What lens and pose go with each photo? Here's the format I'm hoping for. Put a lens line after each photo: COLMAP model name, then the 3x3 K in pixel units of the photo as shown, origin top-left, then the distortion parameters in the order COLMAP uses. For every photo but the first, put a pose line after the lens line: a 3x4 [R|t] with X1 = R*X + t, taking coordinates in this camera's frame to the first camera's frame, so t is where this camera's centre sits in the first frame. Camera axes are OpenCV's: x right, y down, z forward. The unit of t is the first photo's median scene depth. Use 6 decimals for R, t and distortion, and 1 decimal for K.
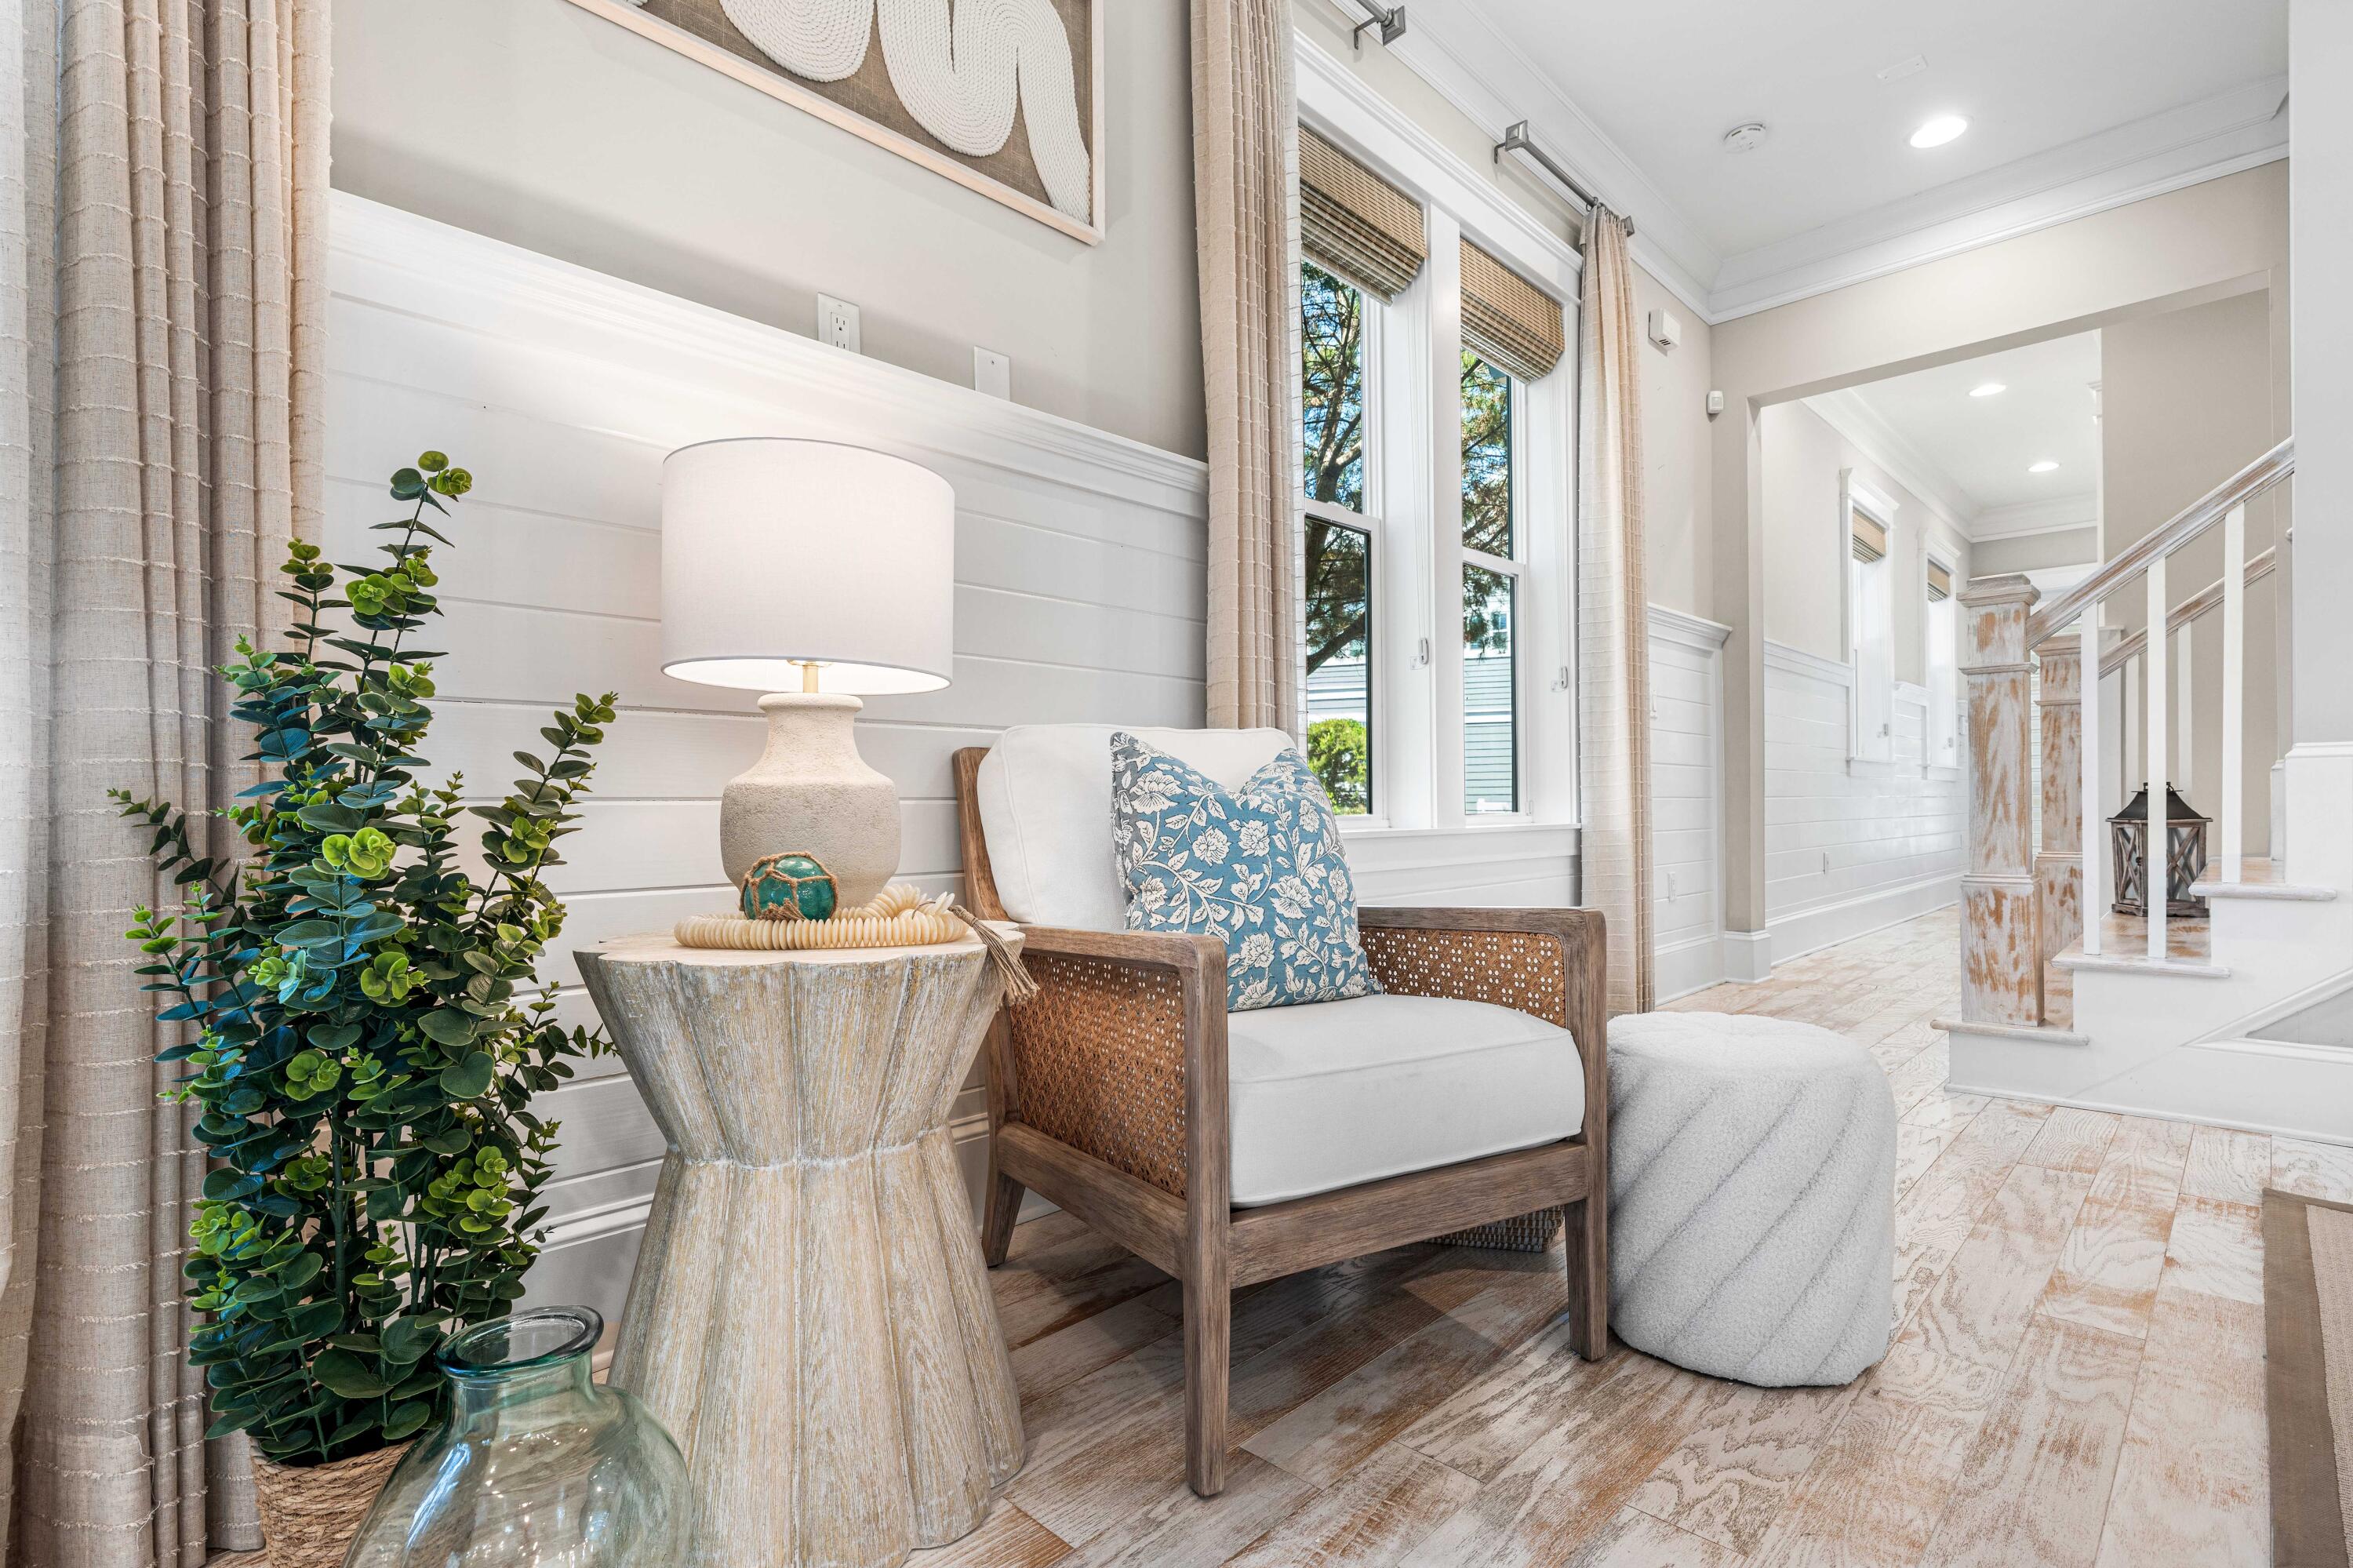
lens RADIAL K [[1118.9, 0, 1173.9], [0, 1118.9, 809.8], [0, 0, 1]] dist [0.001912, 0.000249]
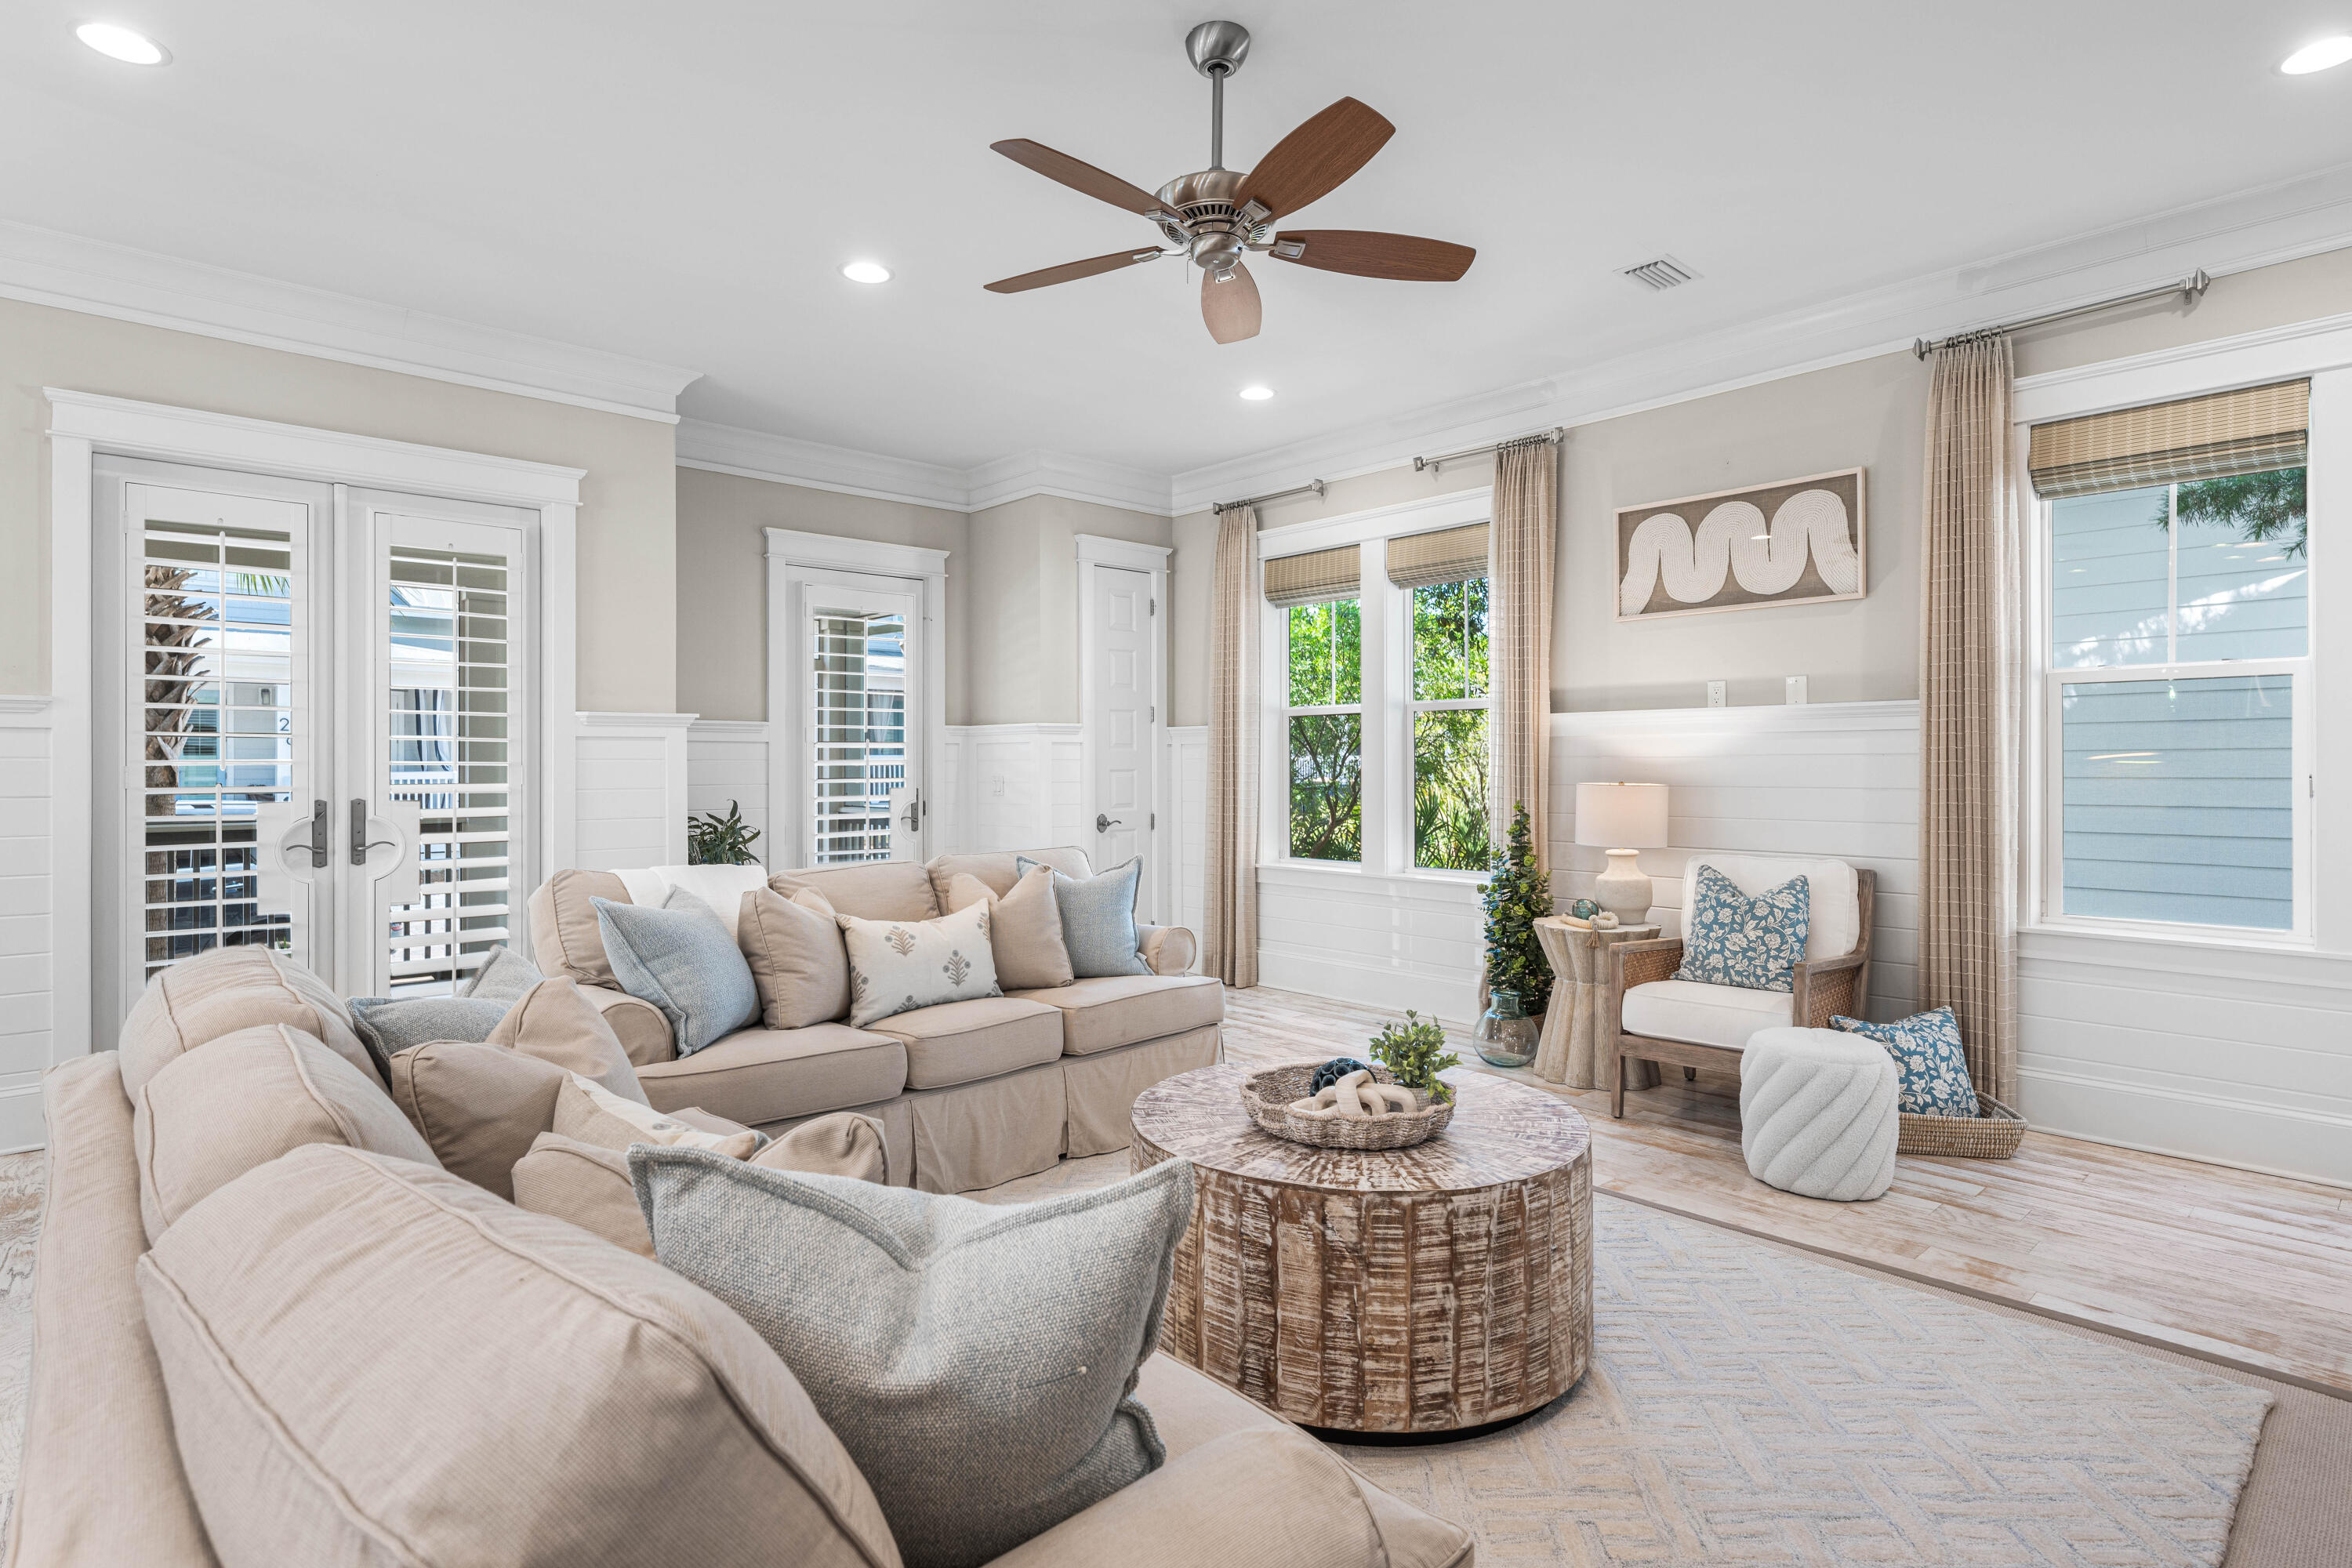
lens RADIAL K [[1191.1, 0, 1172.5], [0, 1191.1, 761.1], [0, 0, 1]] dist [0.015556, -0.000342]
pose [[-0.045869, 0.009171, -0.998905, 2.941129], [0.000306, 0.999958, 0.009167, -0.364098], [0.998947, 0.000115, -0.045869, -0.117785]]
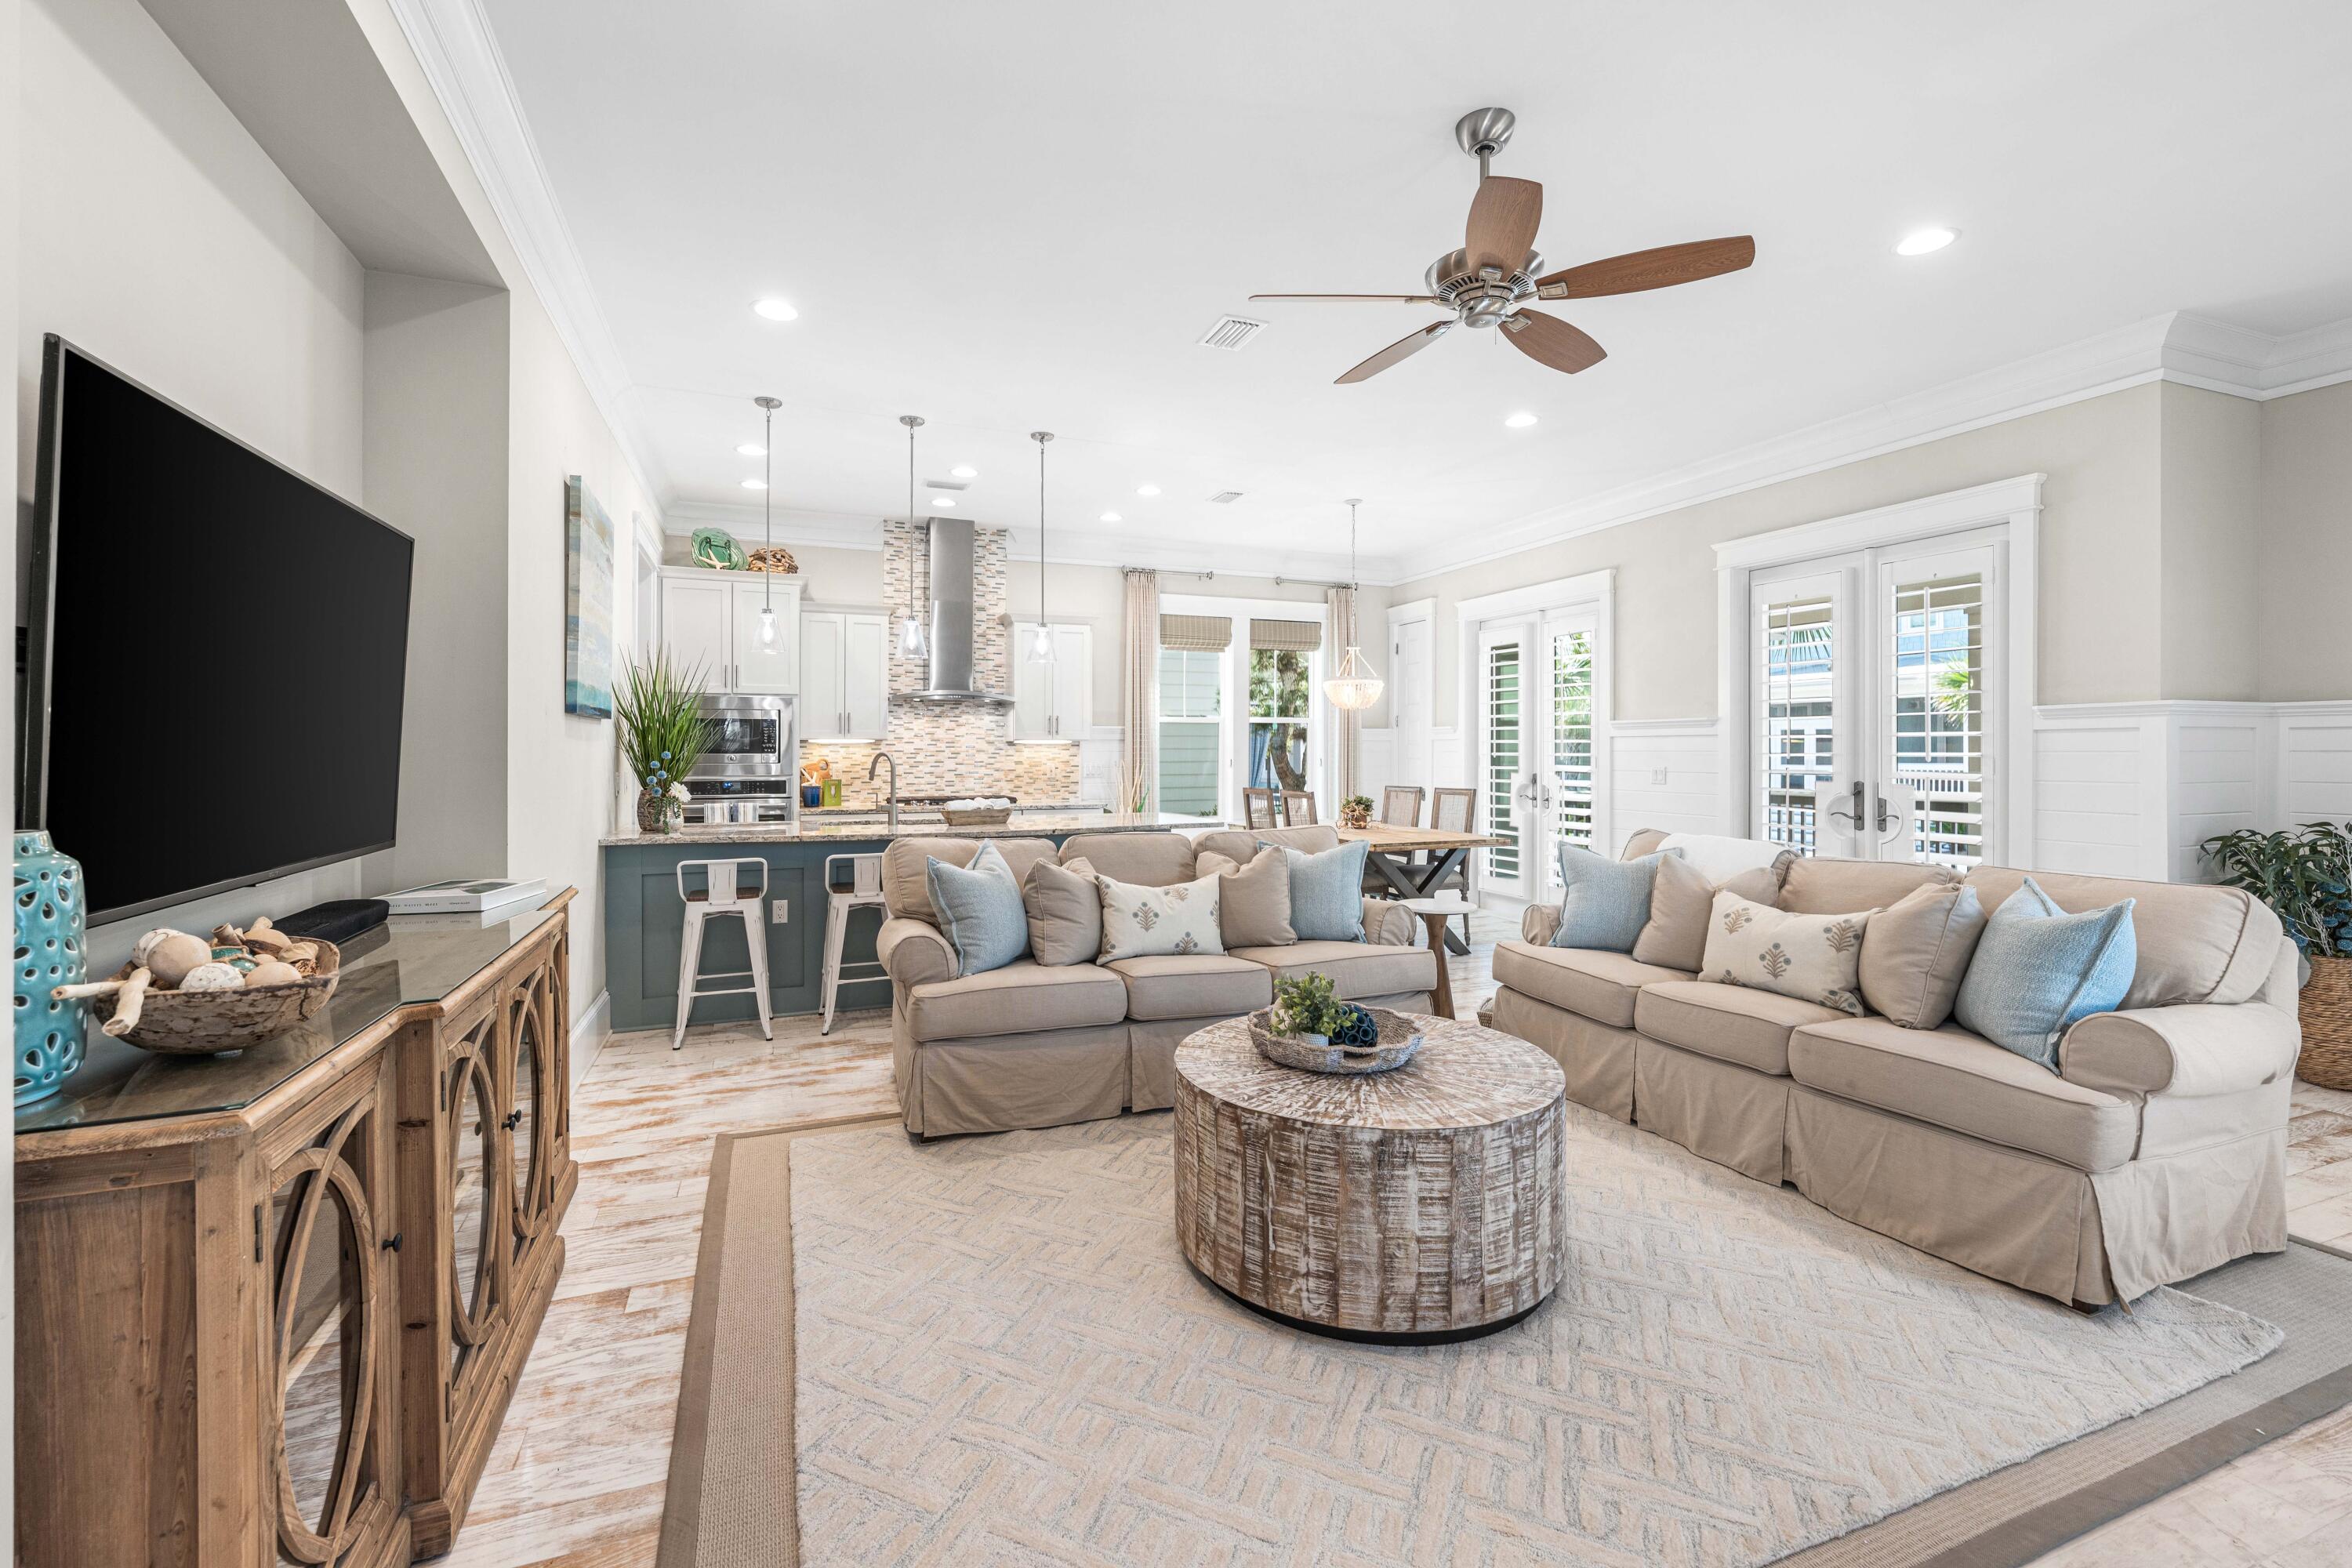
lens RADIAL K [[1009.6, 0, 1176.1], [0, 1009.6, 756.0], [0, 0, 1]] dist [0.000036, -0.000318]
pose [[-0.915863, 0.010742, 0.401347, 0.804337], [0.012656, 0.999918, 0.002117, -0.364952], [-0.401292, 0.007018, -0.915923, 1.771377]]
